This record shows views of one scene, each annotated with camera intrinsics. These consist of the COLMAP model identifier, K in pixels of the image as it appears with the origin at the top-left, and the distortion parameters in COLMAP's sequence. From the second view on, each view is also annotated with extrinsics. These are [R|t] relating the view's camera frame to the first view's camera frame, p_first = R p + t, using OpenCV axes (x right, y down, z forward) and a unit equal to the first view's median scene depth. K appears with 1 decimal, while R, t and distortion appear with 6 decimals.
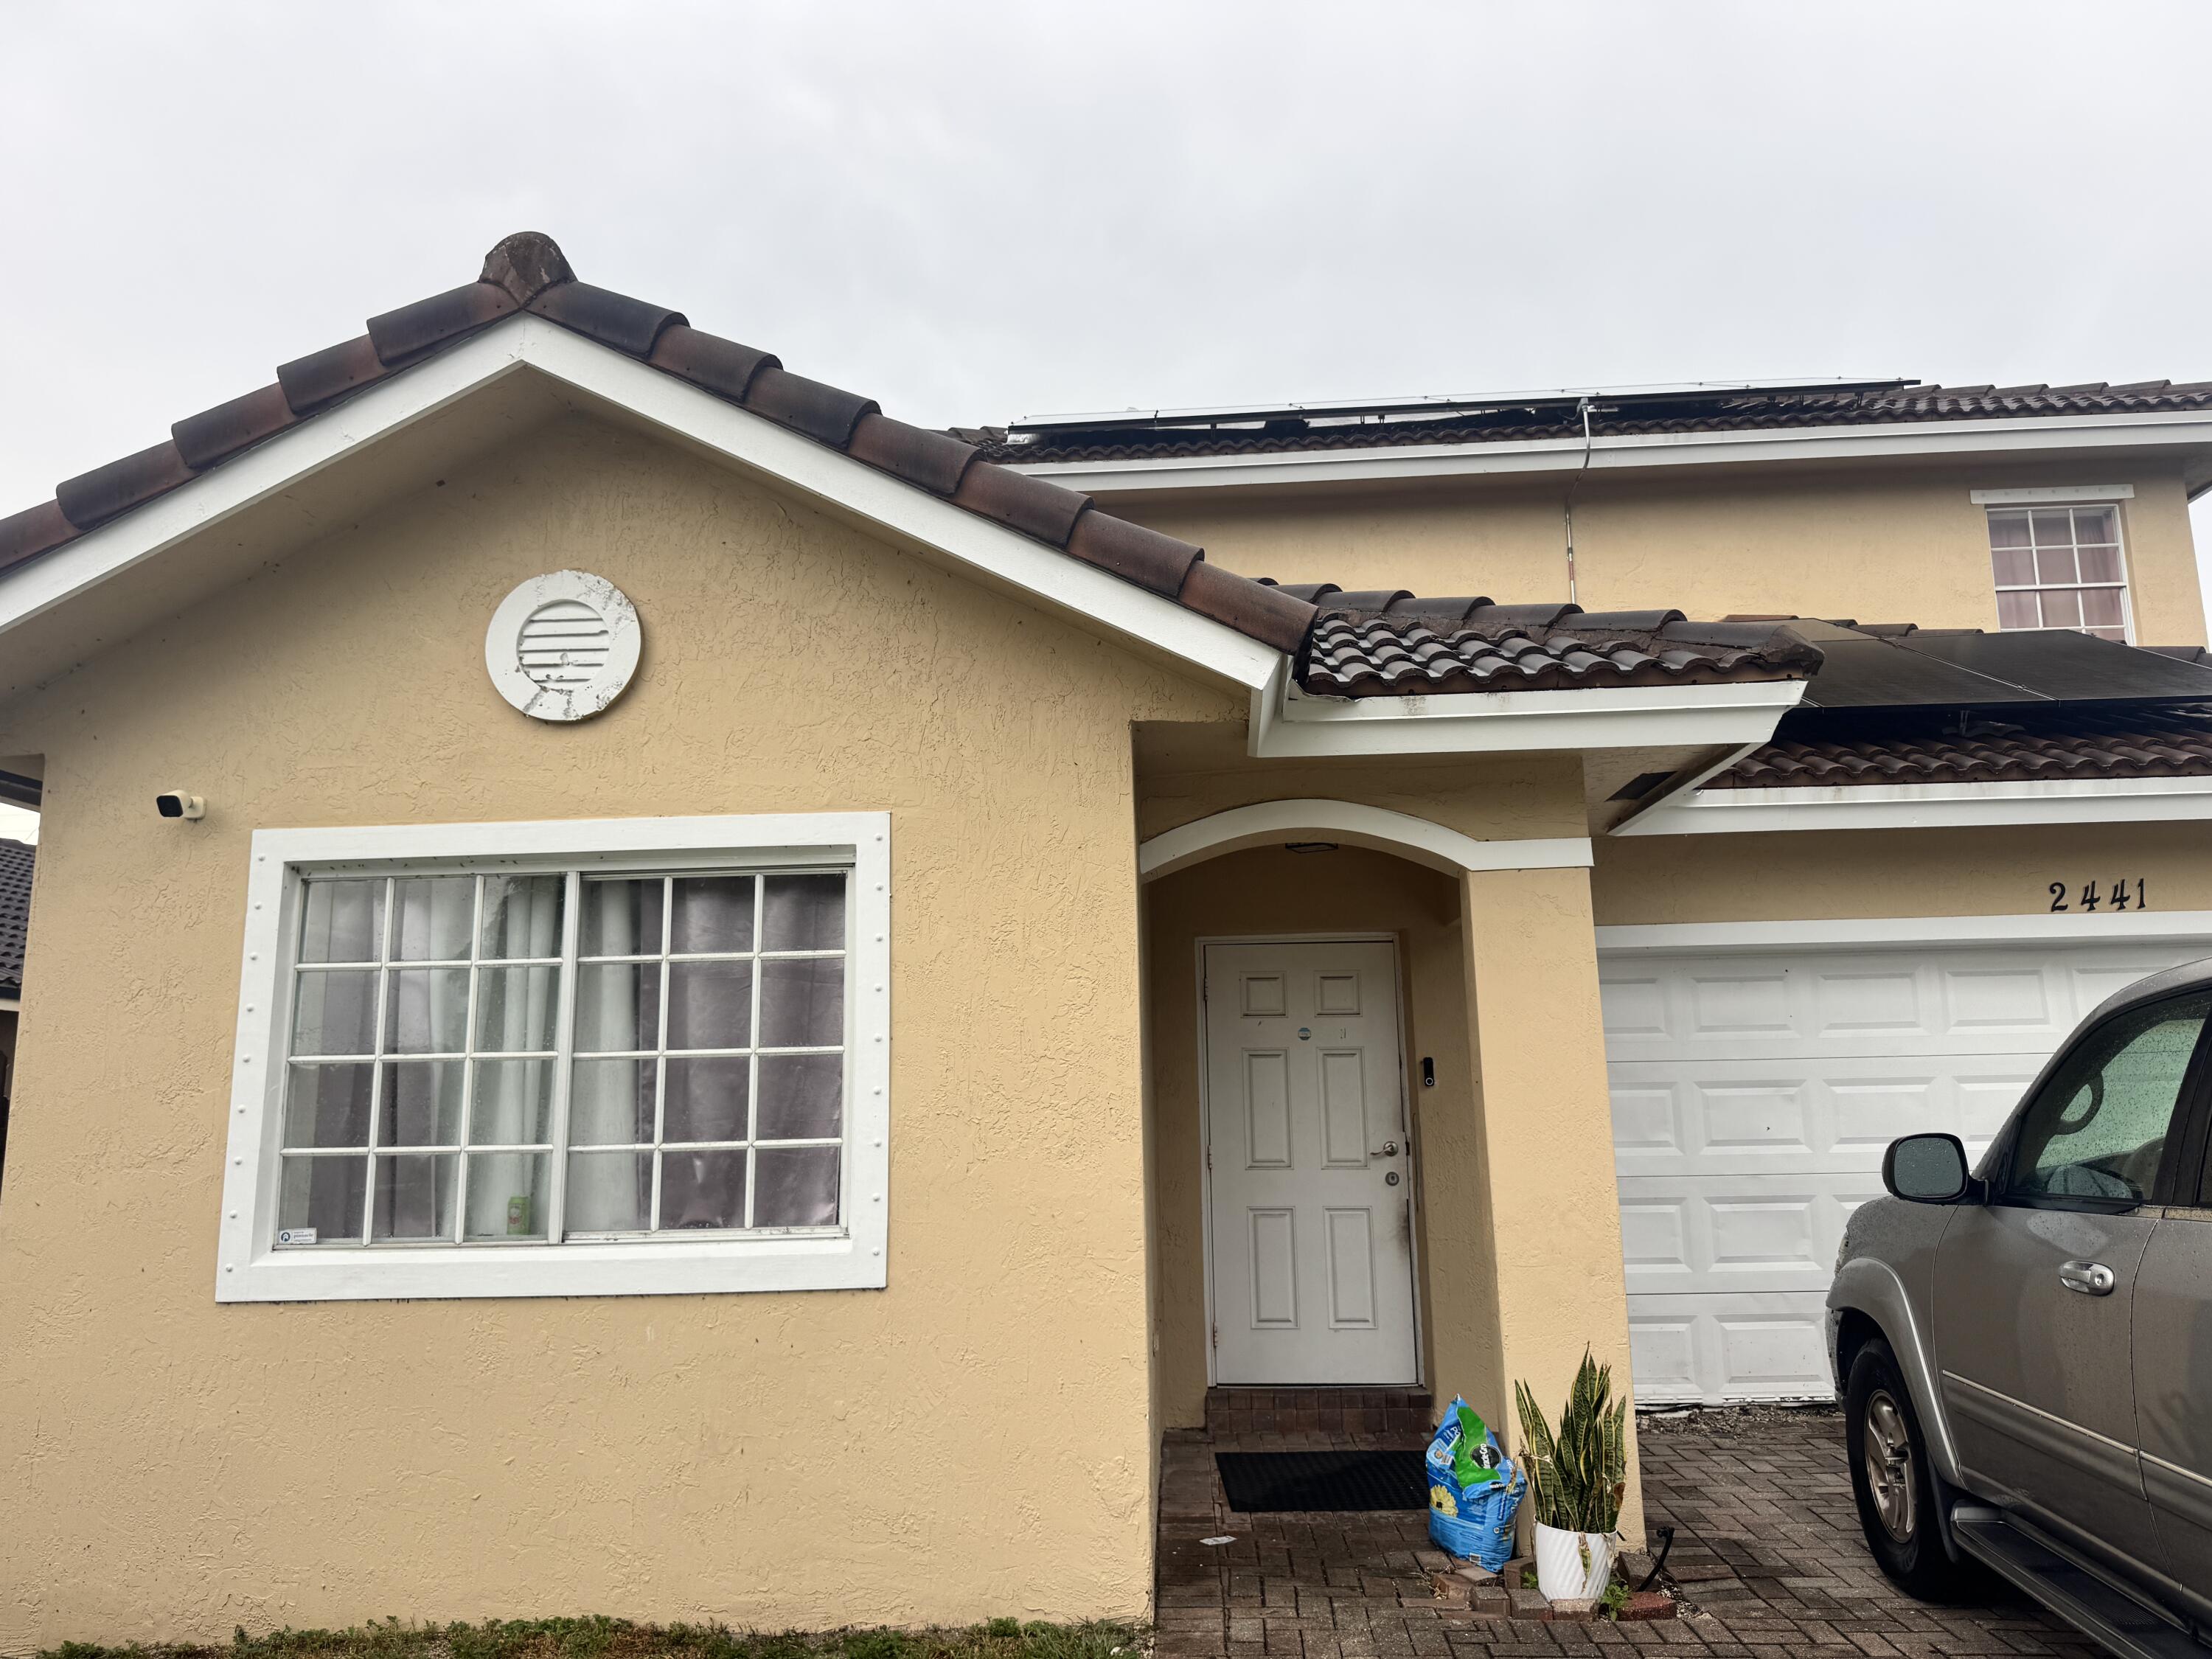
lens RADIAL K [[1572.2, 0, 1110.2], [0, 1572.2, 826.6], [0, 0, 1]] dist [0.027599, -0.008631]
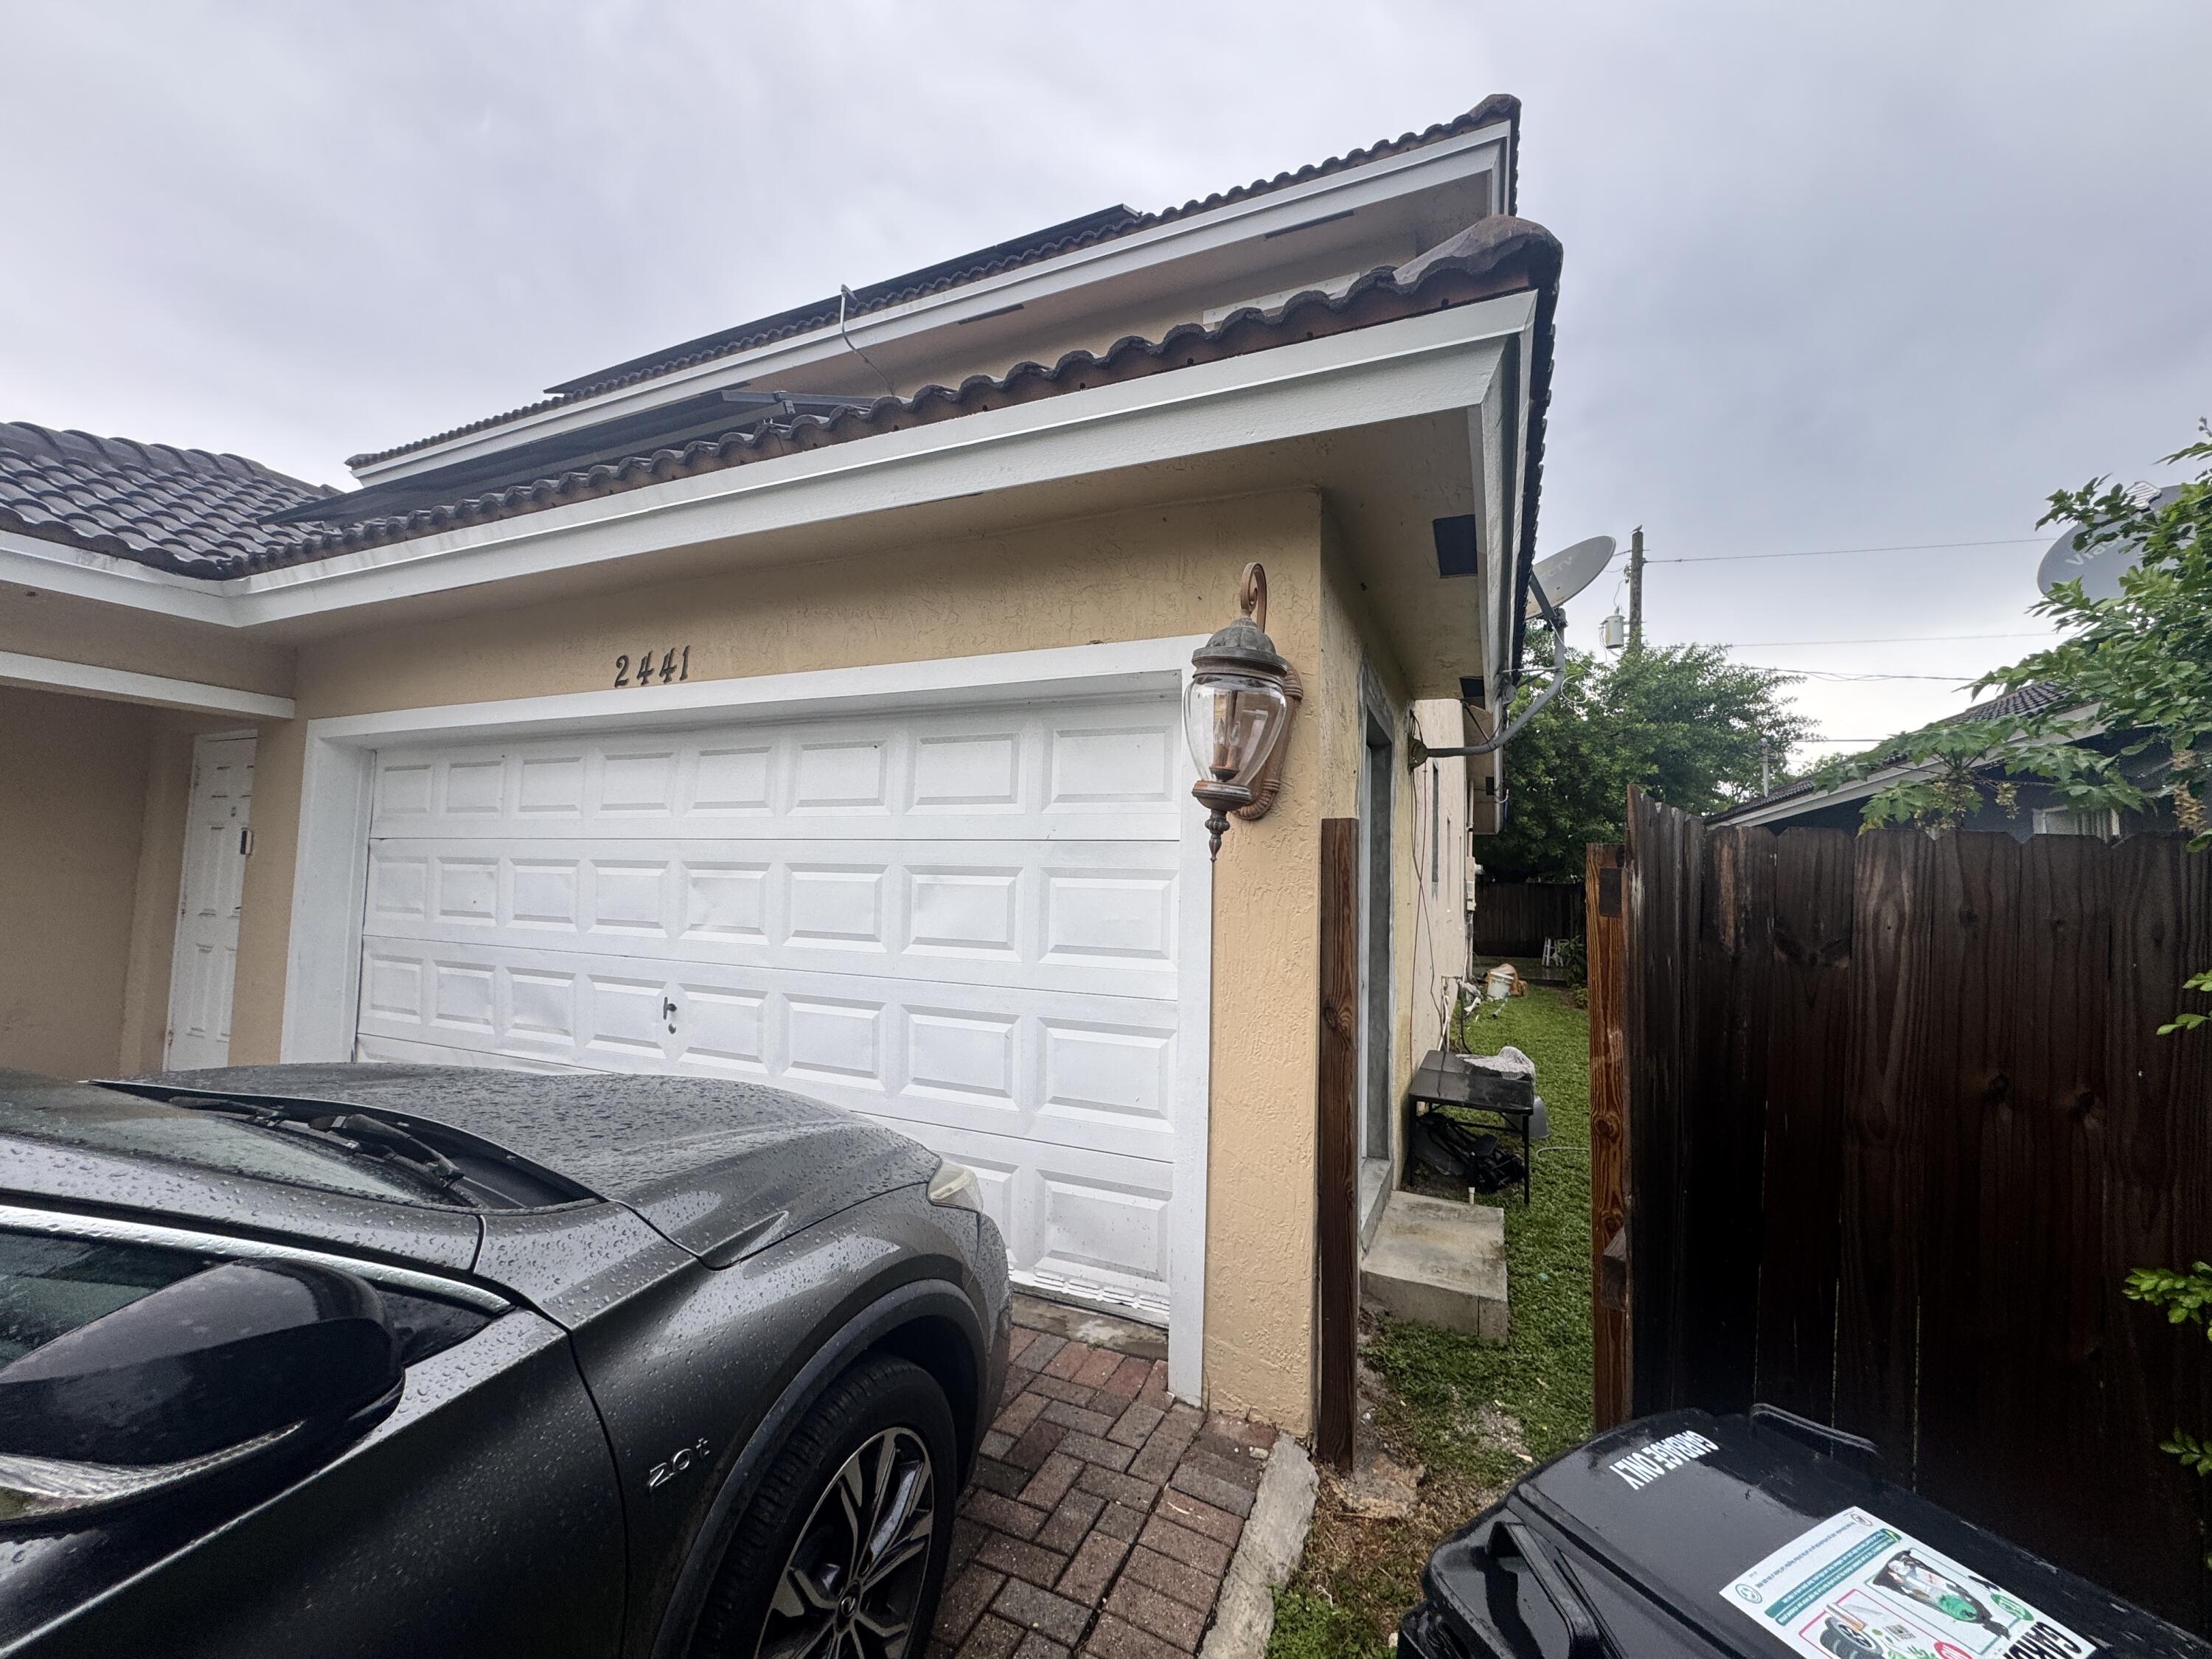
lens RADIAL K [[884.6, 0, 1104.0], [0, 884.6, 833.5], [0, 0, 1]] dist [-0.000424, -0.000015]
pose [[0.938941, 0.021054, -0.343432, 1.033695], [0.019454, 0.993281, 0.114080, 0.084530], [0.343527, -0.113795, 0.932223, 0.594429]]
